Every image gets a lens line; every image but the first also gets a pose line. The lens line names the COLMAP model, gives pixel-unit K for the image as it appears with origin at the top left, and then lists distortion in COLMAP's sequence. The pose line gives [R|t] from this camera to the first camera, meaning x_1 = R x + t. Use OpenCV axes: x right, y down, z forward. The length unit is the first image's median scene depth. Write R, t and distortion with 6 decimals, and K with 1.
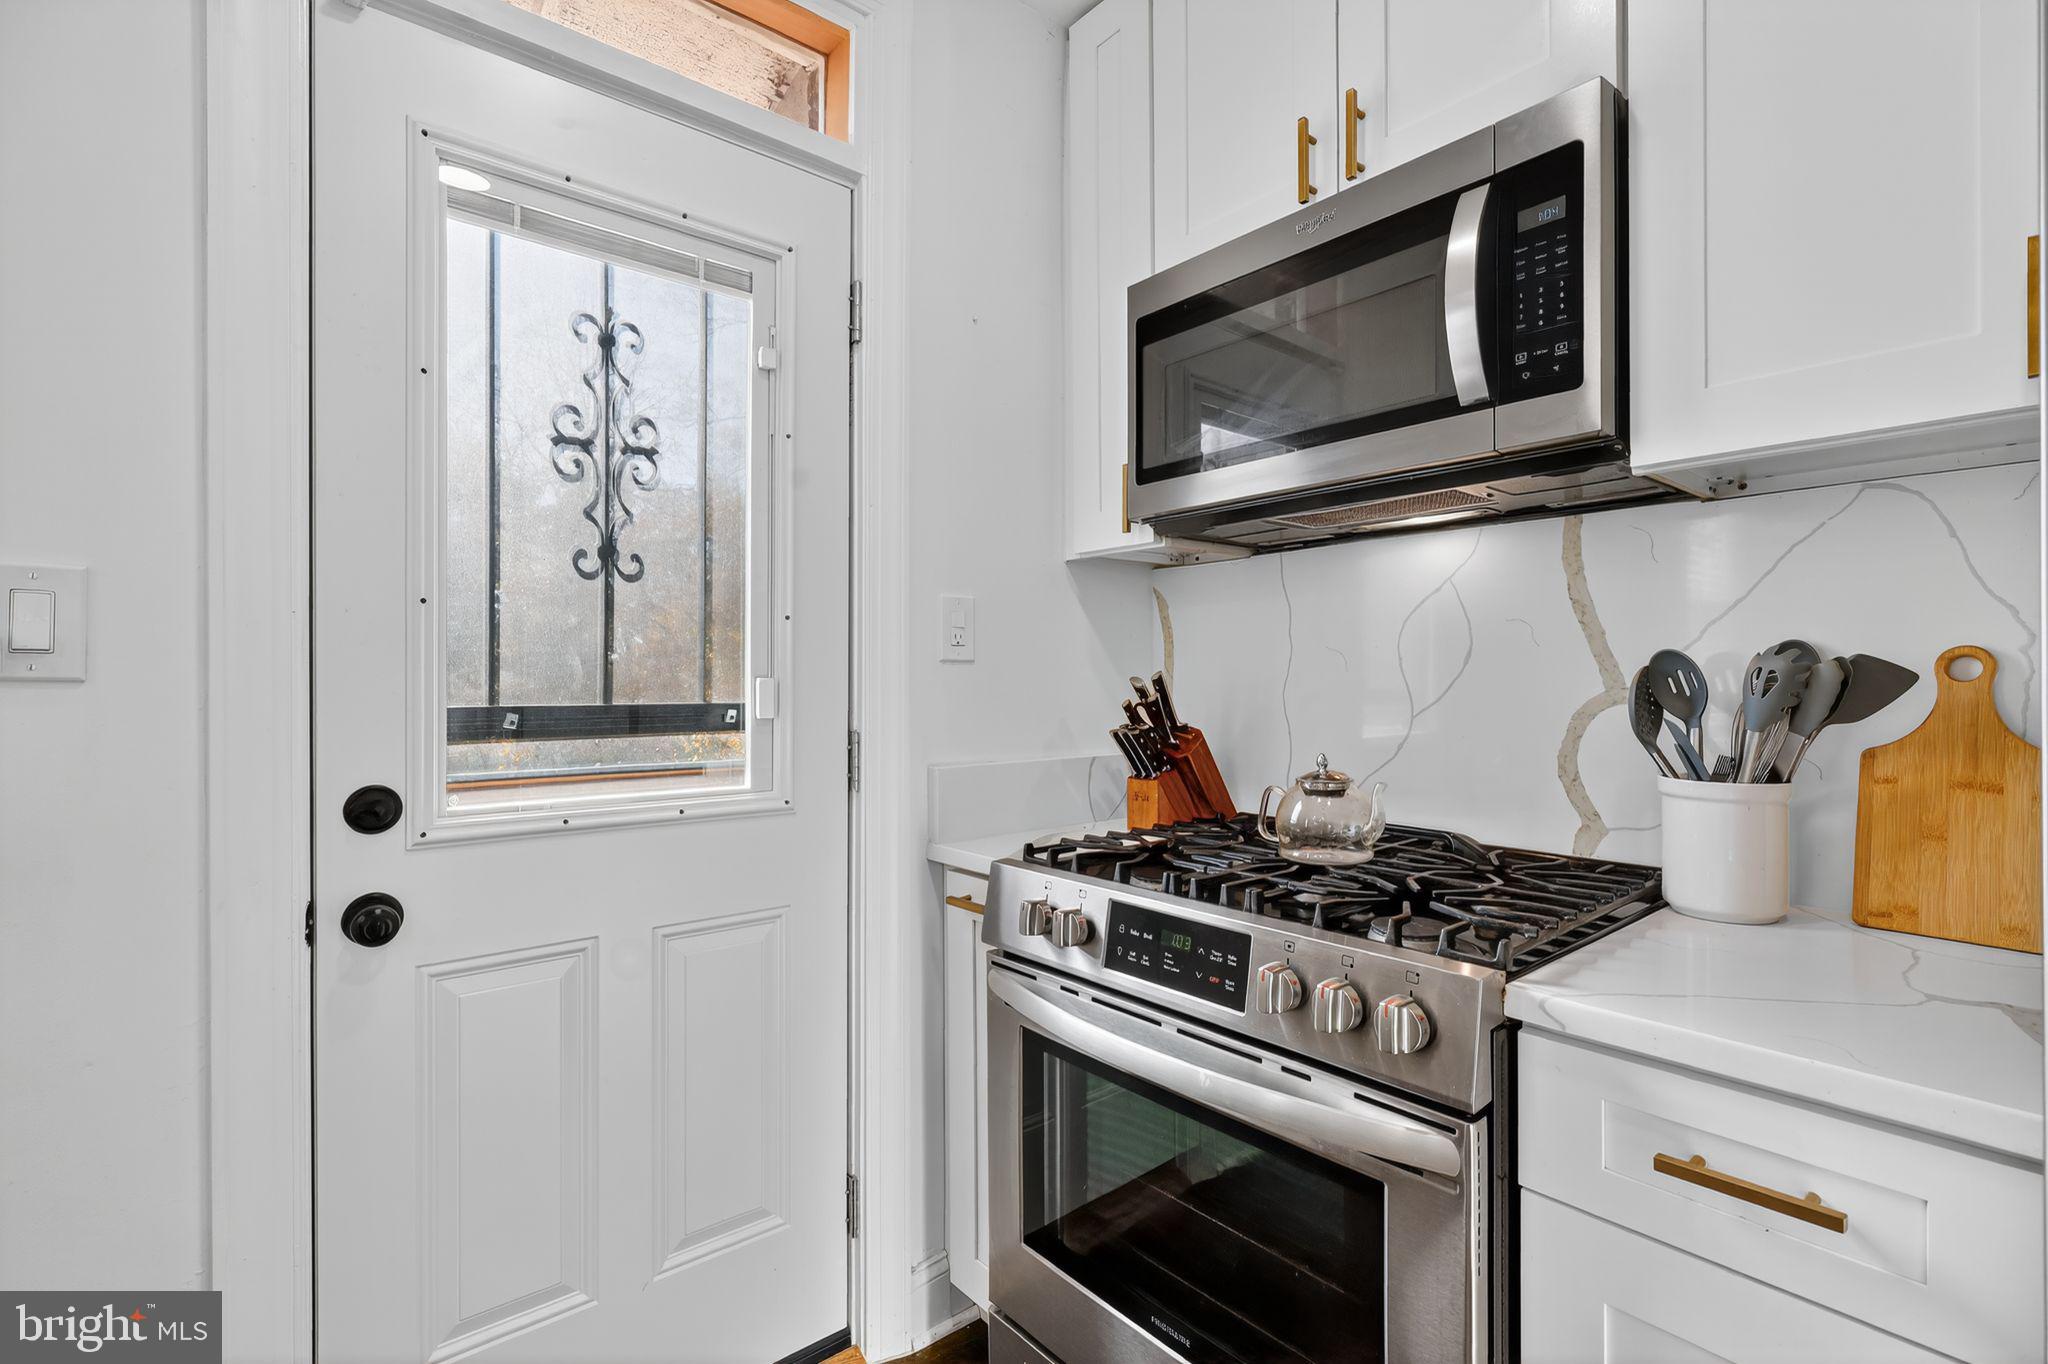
lens RADIAL K [[944.9, 0, 1023.4], [0, 944.9, 692.5], [0, 0, 1]] dist [-0.003241, 0.000203]
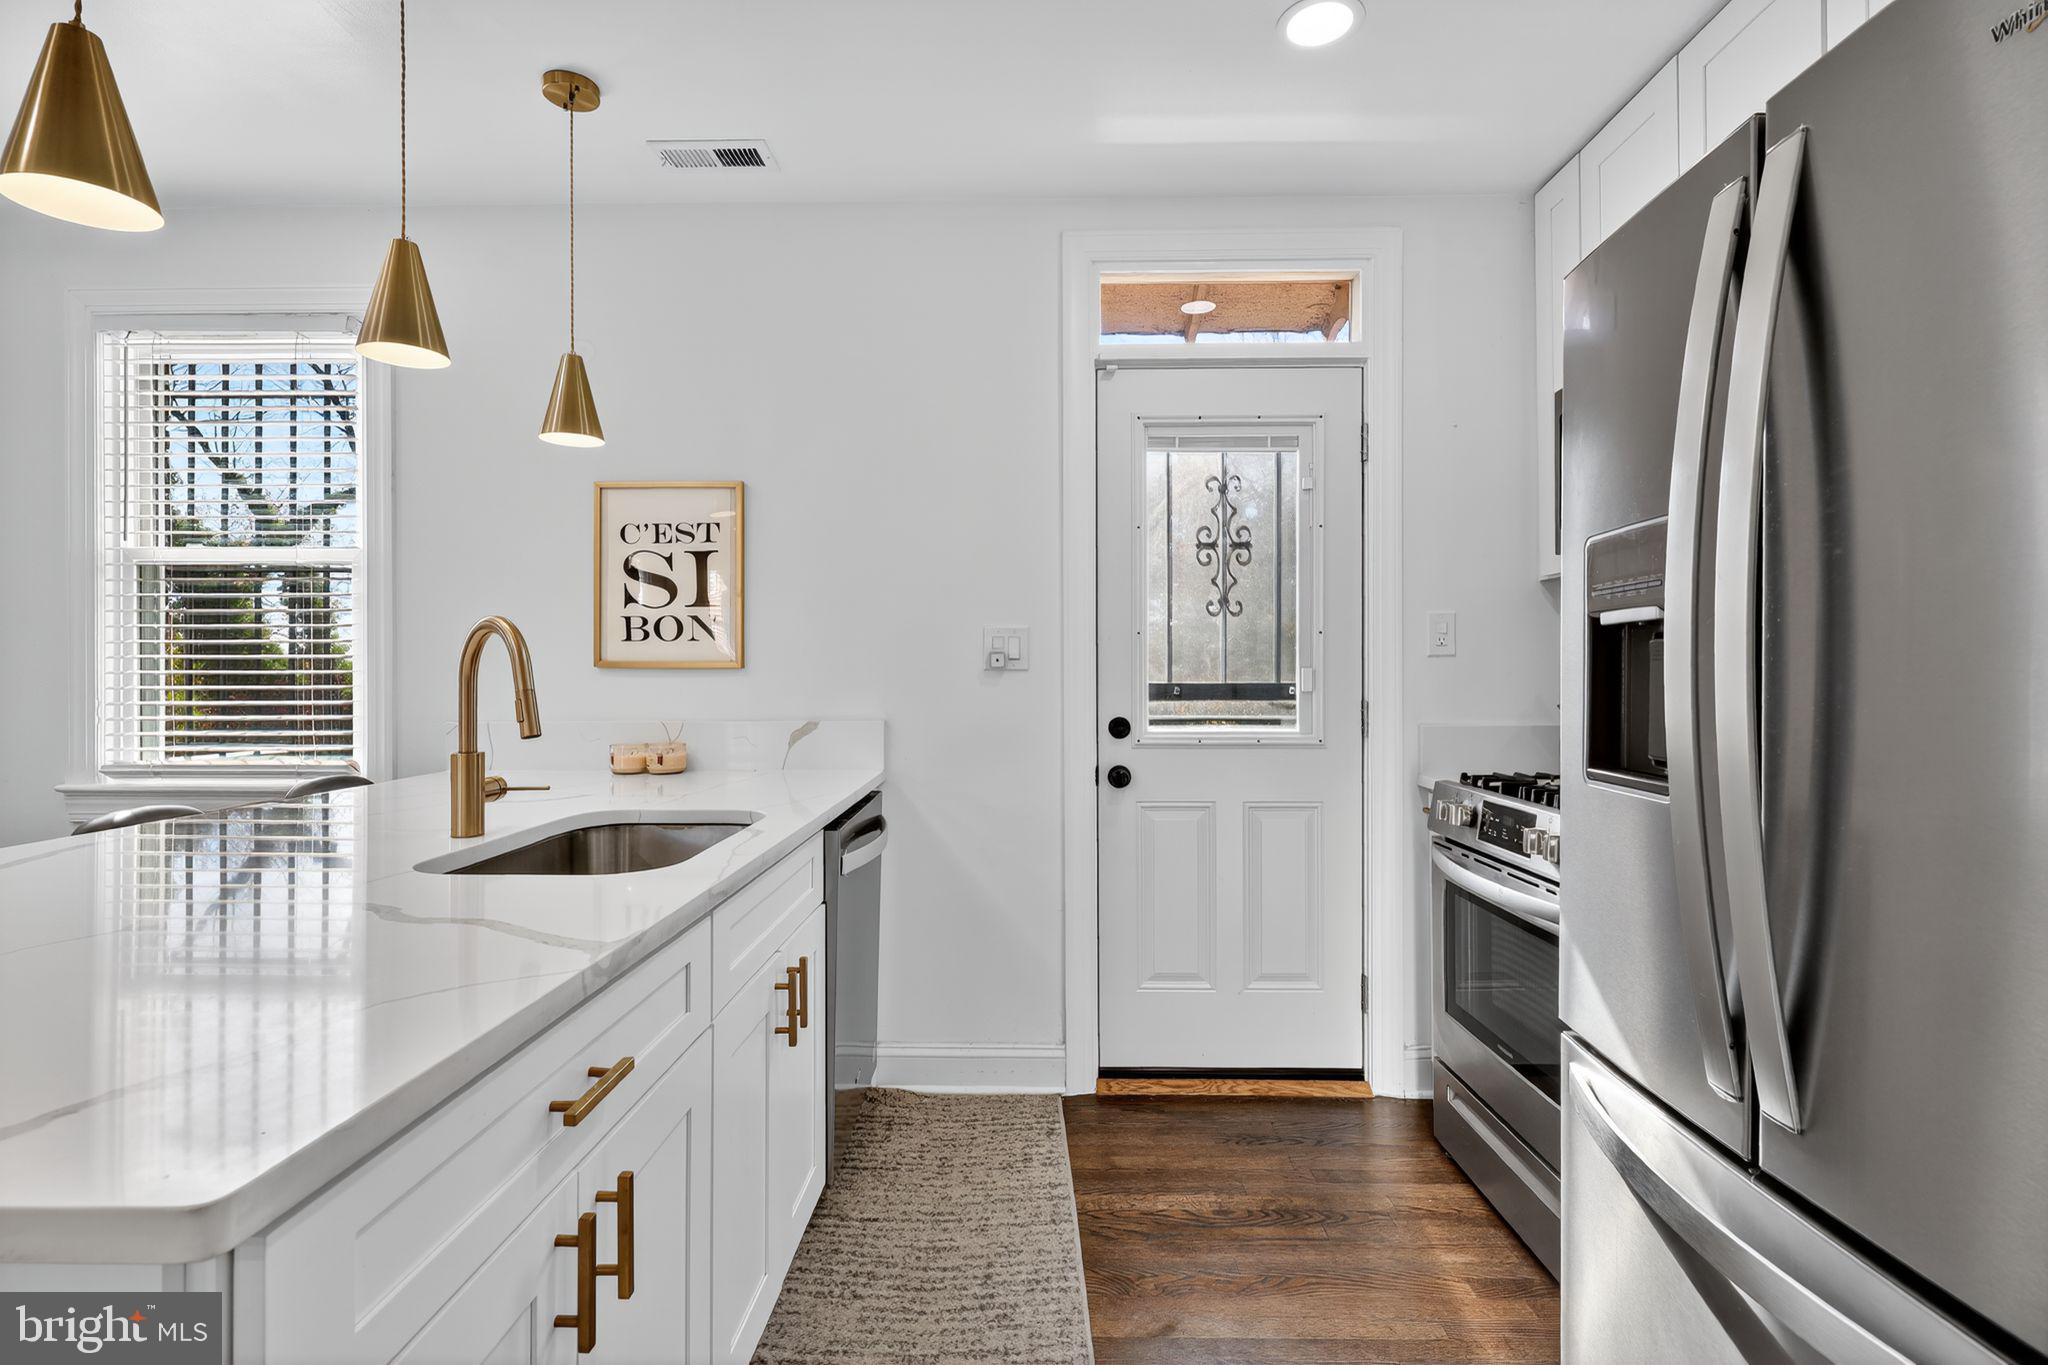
lens RADIAL K [[944.9, 0, 1022.2], [0, 944.9, 677.2], [0, 0, 1]] dist [-0.003241, 0.000203]
pose [[0.761287, 0.001080, -0.648414, 0.471616], [-0.001690, 0.999999, -0.000320, 0.003078], [0.648413, 0.001339, 0.761288, -0.686930]]
